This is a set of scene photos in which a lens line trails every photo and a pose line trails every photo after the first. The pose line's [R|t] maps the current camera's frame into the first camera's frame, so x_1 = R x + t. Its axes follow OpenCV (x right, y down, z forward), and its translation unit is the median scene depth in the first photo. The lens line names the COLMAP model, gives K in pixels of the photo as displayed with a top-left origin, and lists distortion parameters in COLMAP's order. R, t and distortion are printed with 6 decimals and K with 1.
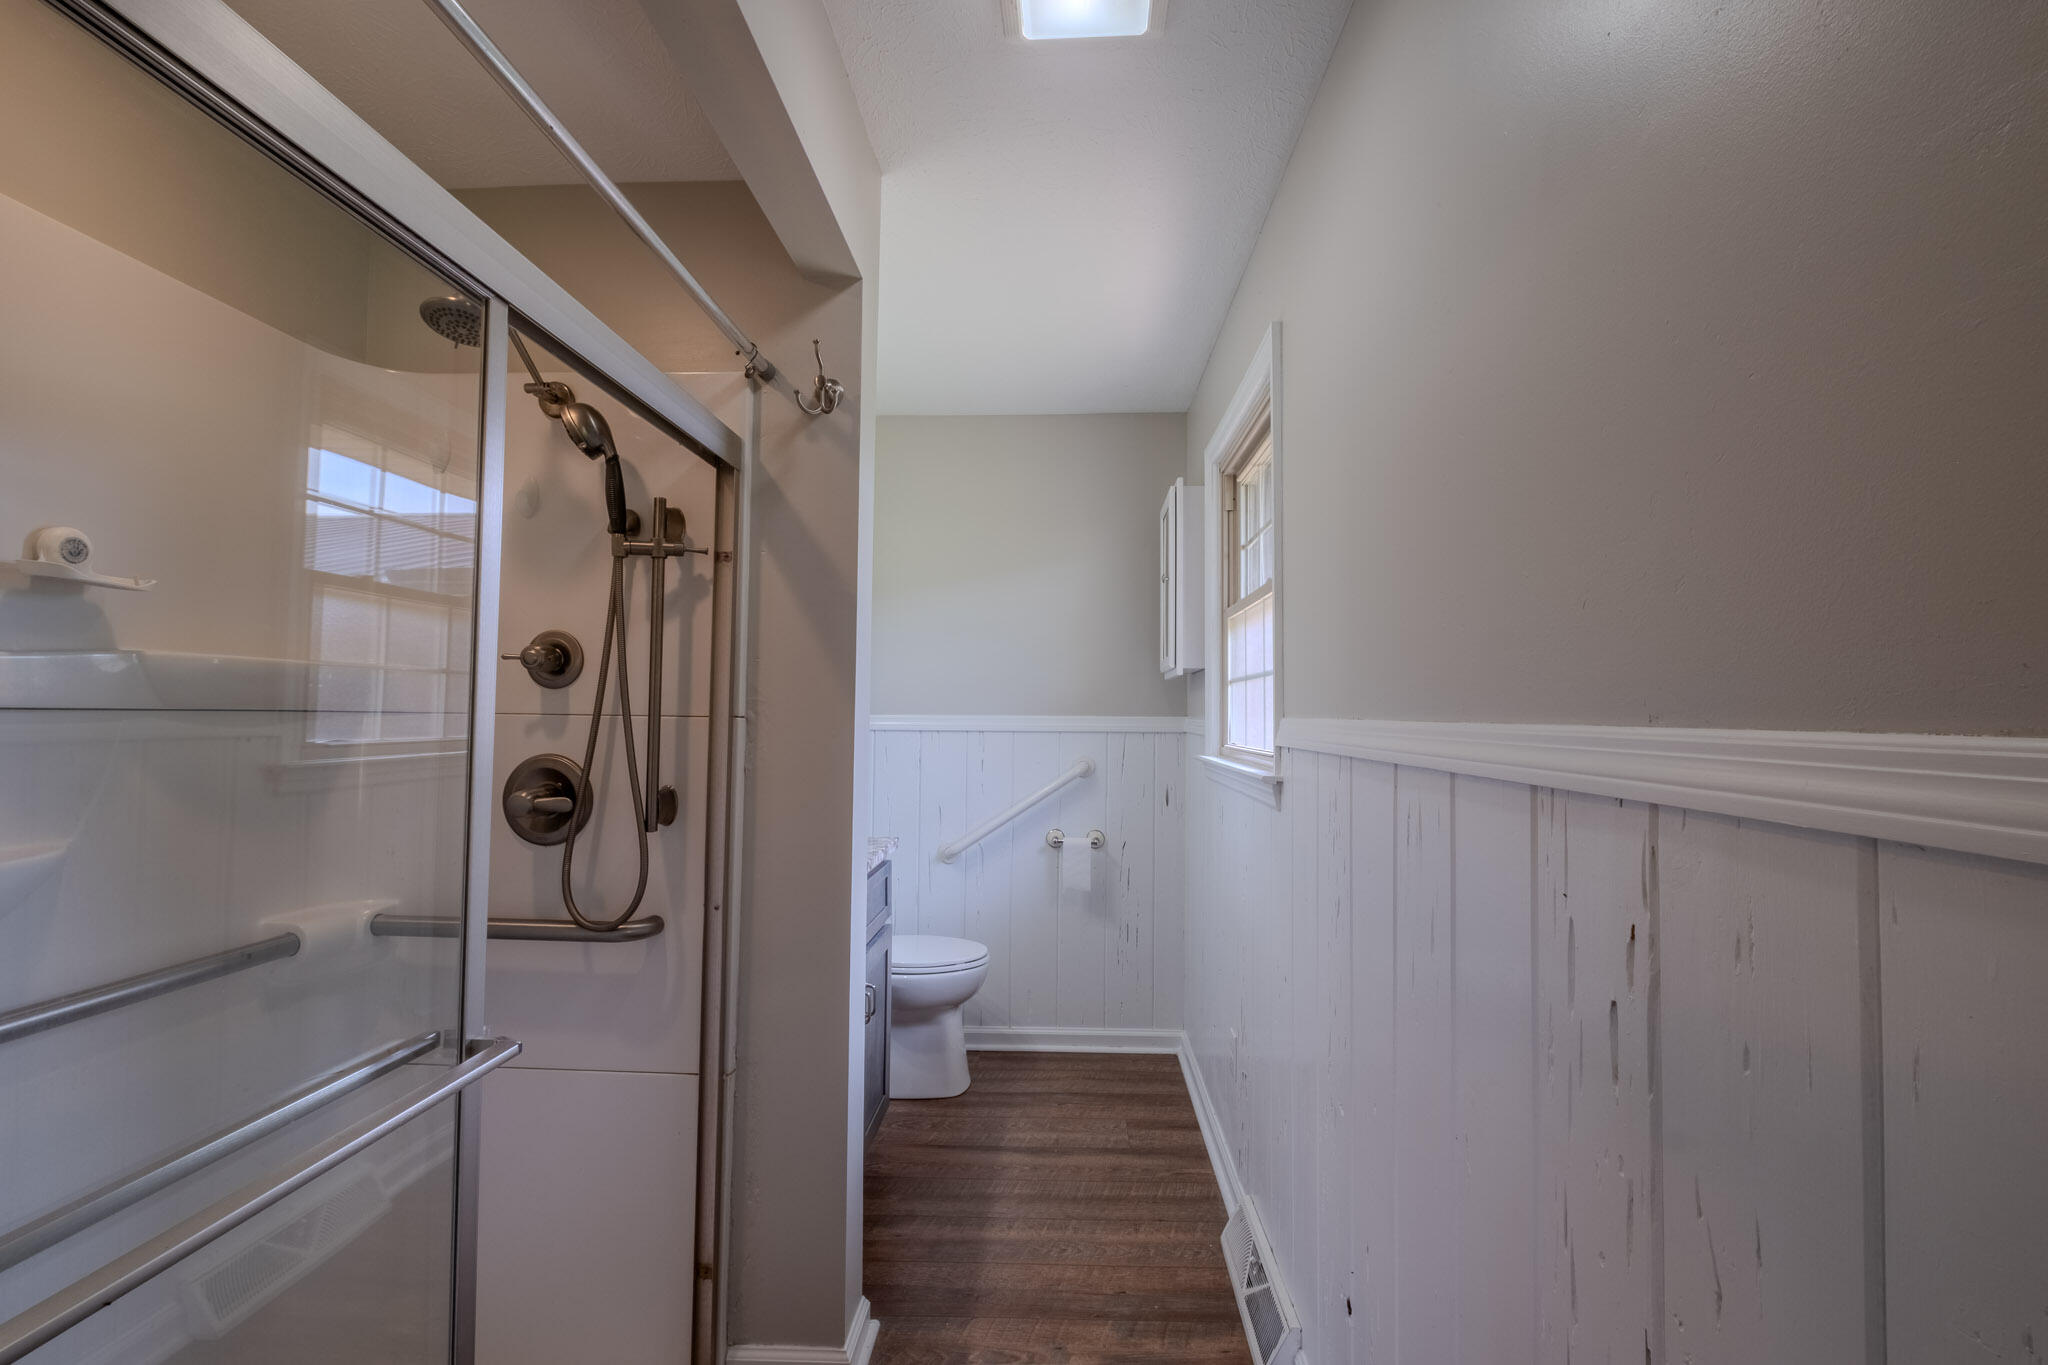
lens RADIAL K [[892.9, 0, 1024.3], [0, 892.9, 684.8], [0, 0, 1]] dist [-0.000940, -0.003527]
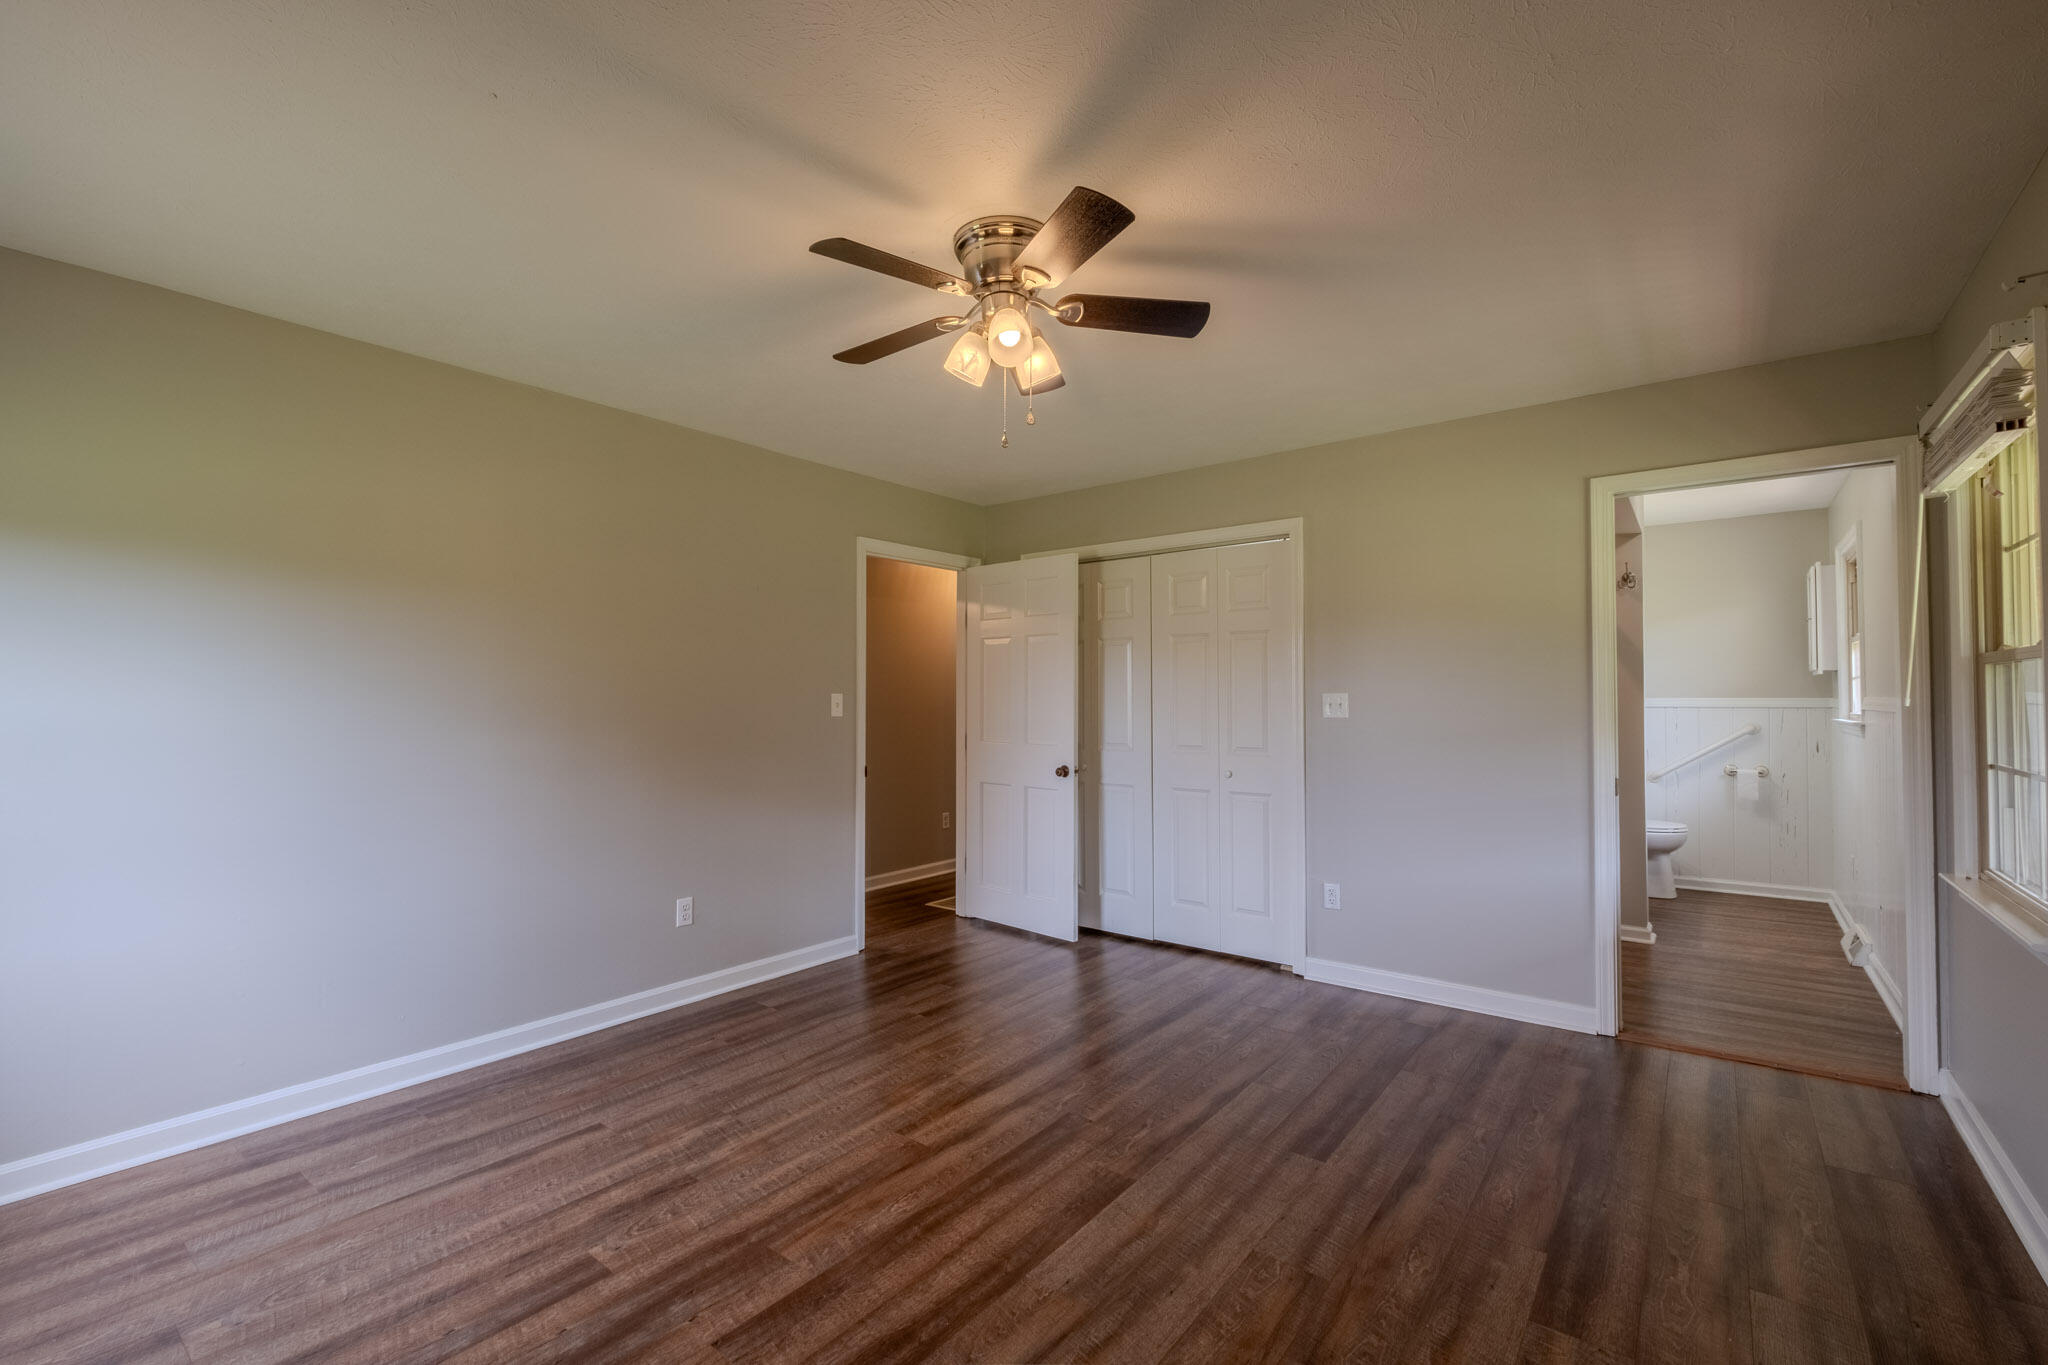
lens RADIAL K [[892.9, 0, 1020.9], [0, 892.9, 678.2], [0, 0, 1]] dist [-0.000940, -0.003527]
pose [[0.816604, -0.020341, -0.576840, -0.098253], [0.024537, 0.999699, -0.000516, -0.039226], [0.576677, -0.013732, 0.816857, -1.307572]]
